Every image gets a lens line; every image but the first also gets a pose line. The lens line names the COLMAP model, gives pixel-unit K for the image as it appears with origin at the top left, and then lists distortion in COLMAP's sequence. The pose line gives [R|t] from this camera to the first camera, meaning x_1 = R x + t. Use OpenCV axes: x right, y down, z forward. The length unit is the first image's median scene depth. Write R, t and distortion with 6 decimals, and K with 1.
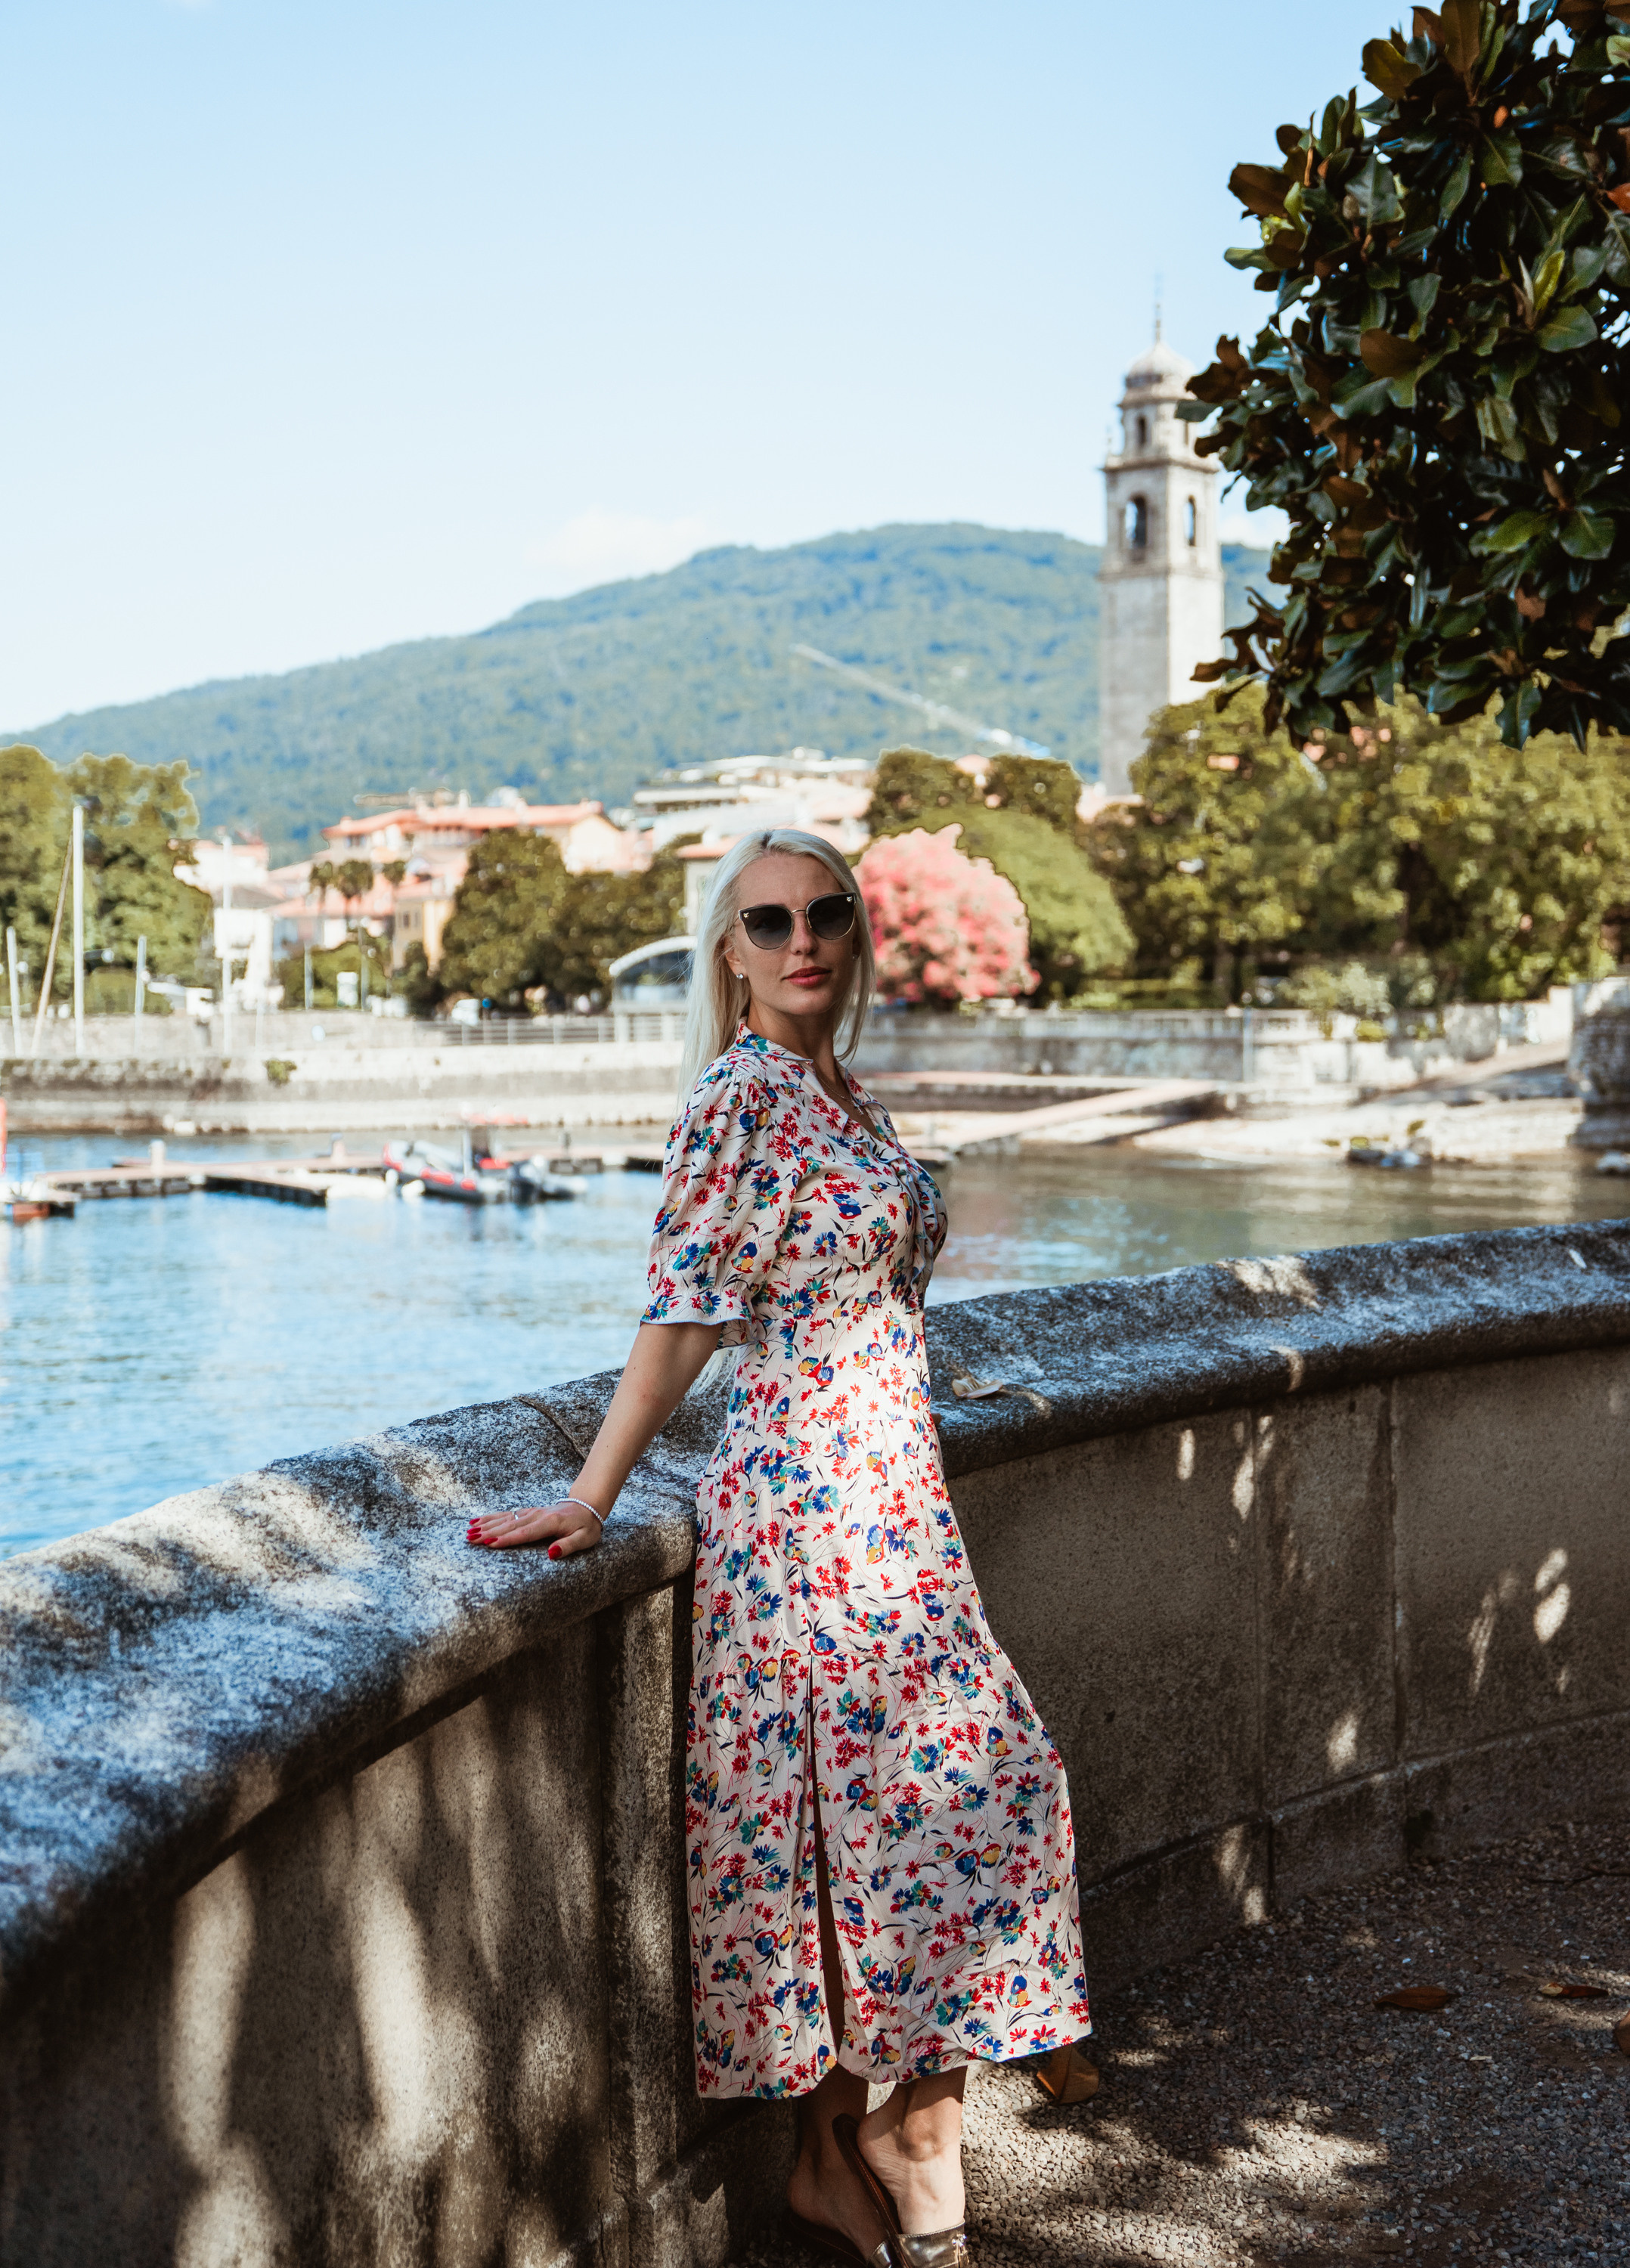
lens RADIAL K [[2781.5, 0, 818.8], [0, 2781.5, 1034.2], [0, 0, 1]] dist [0.016516, 0.000000]
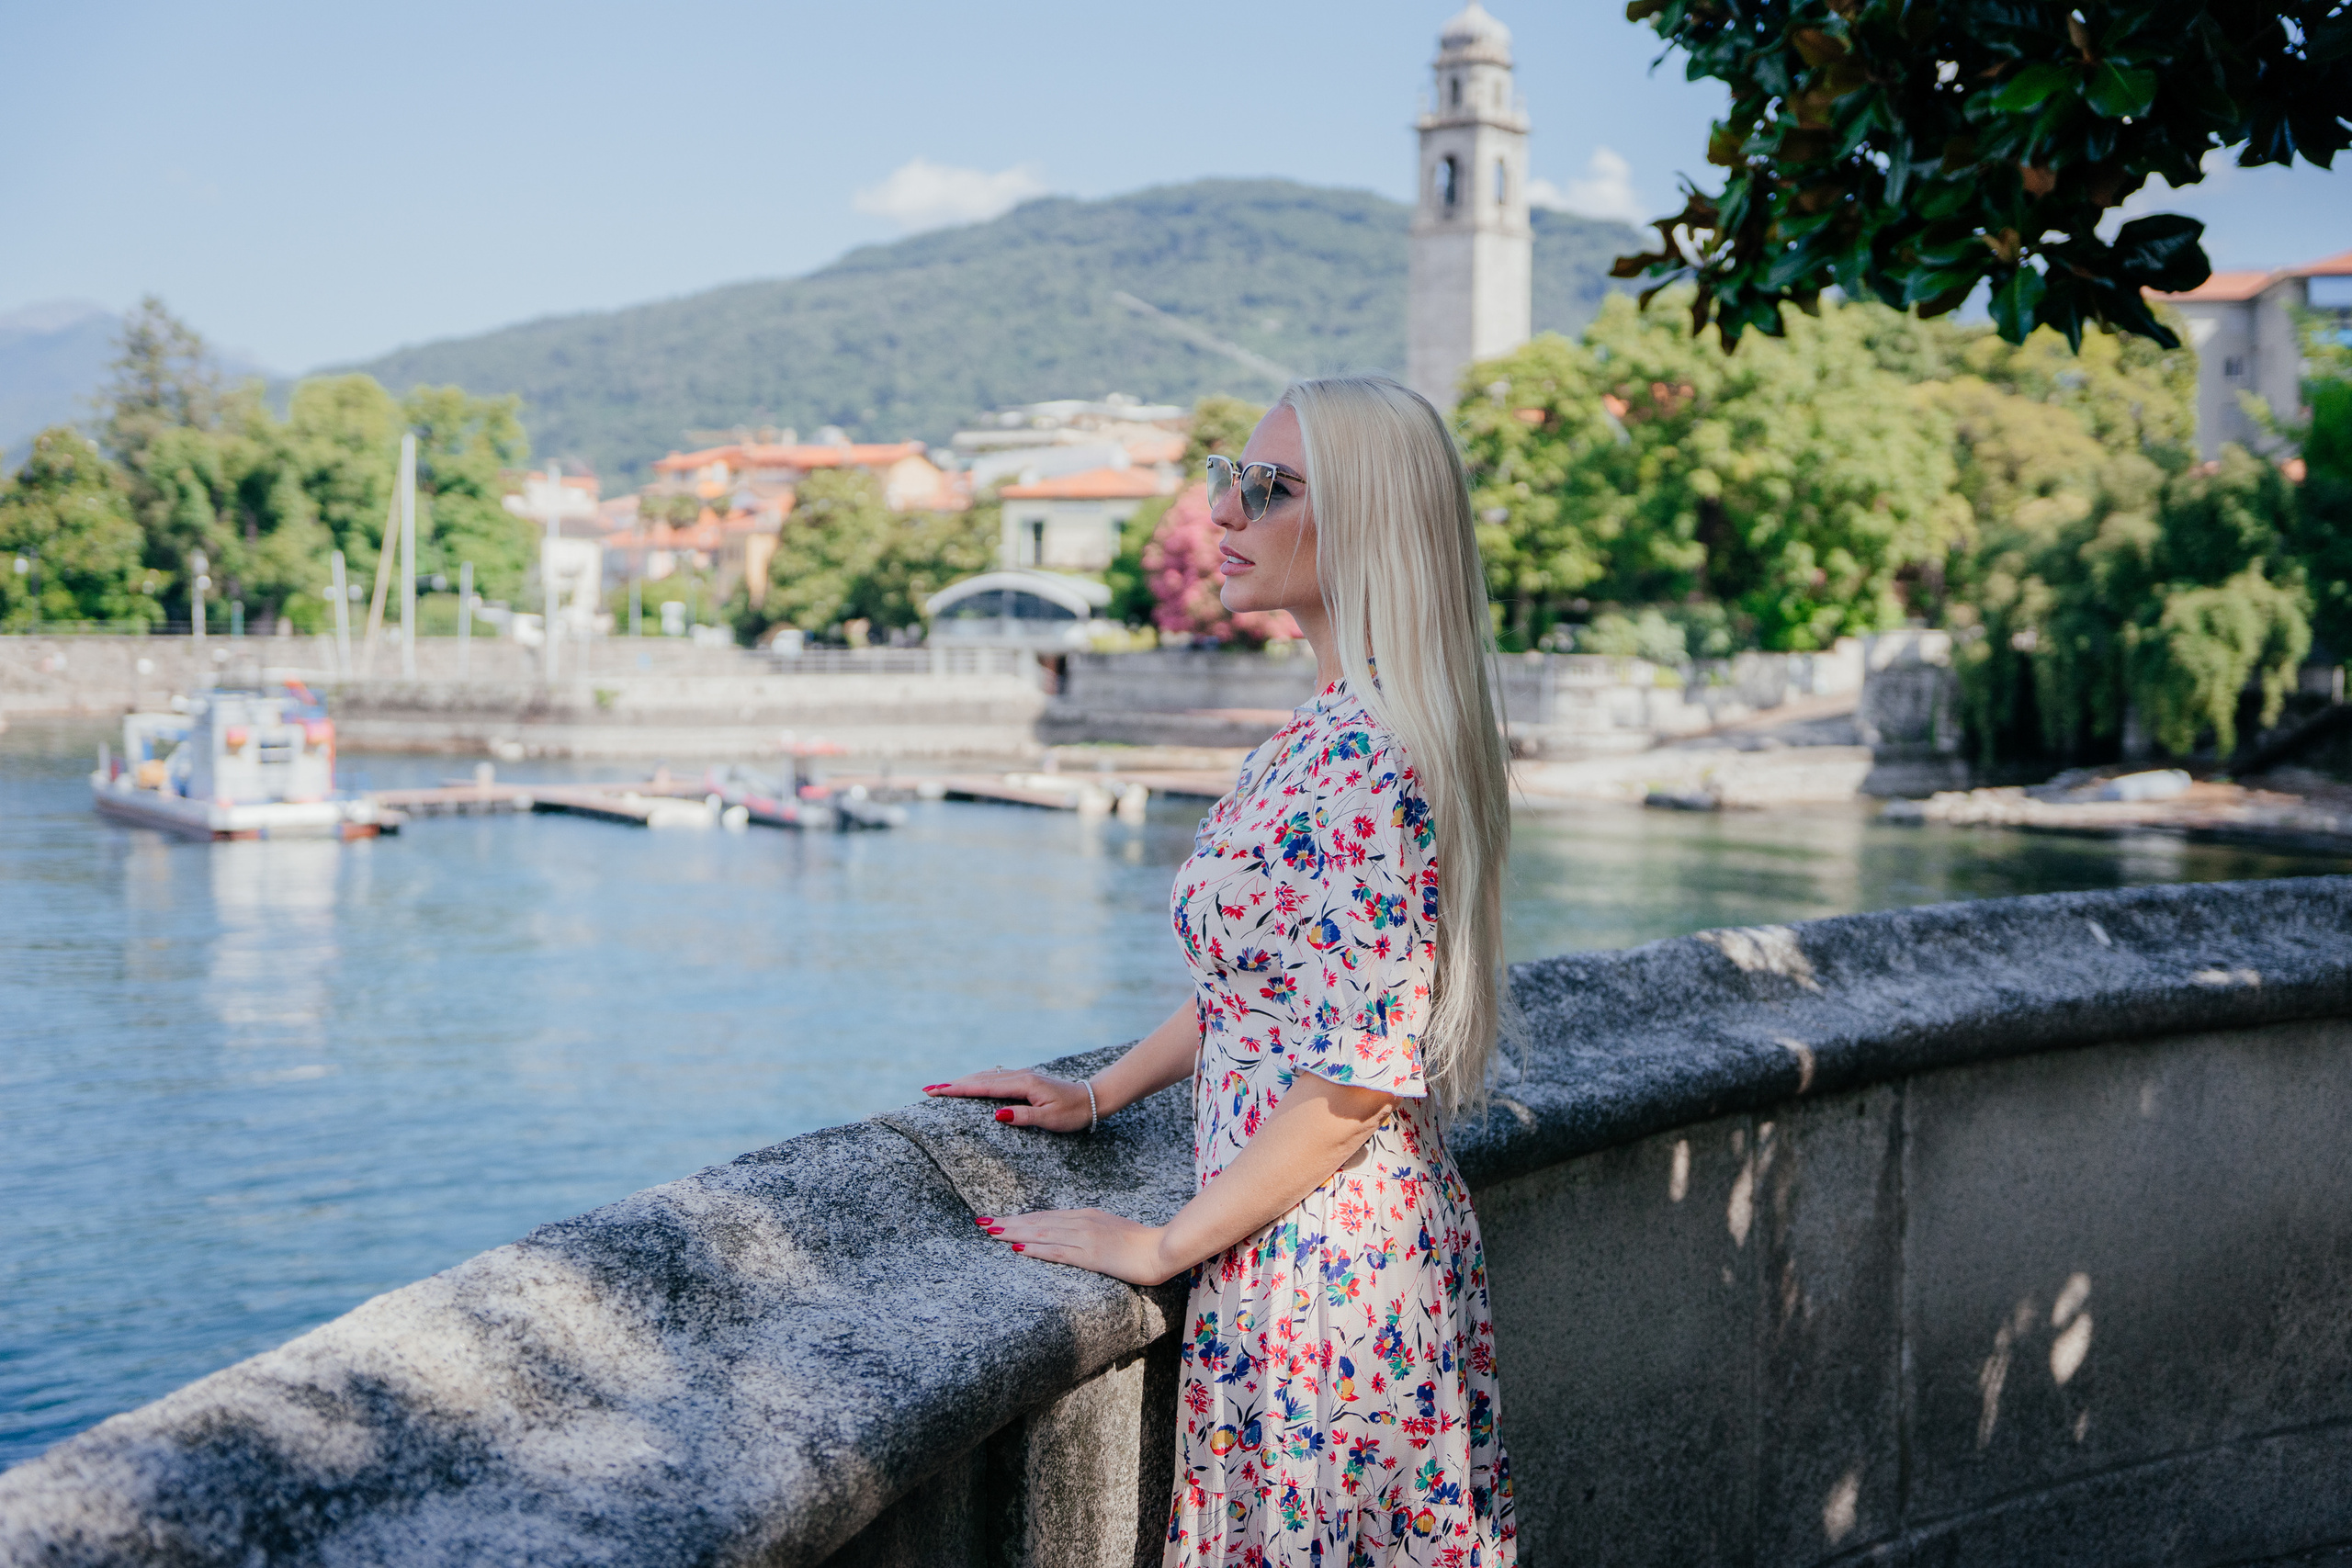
lens RADIAL K [[2676.4, 0, 1167.6], [0, 2676.4, 765.6], [0, 0, 1]] dist [0.016826, 0.000000]
pose [[0.999703, 0.018918, 0.015394, -0.029181], [-0.019441, 0.999215, 0.034524, 0.006364], [-0.014729, -0.034813, 0.999285, 0.189949]]
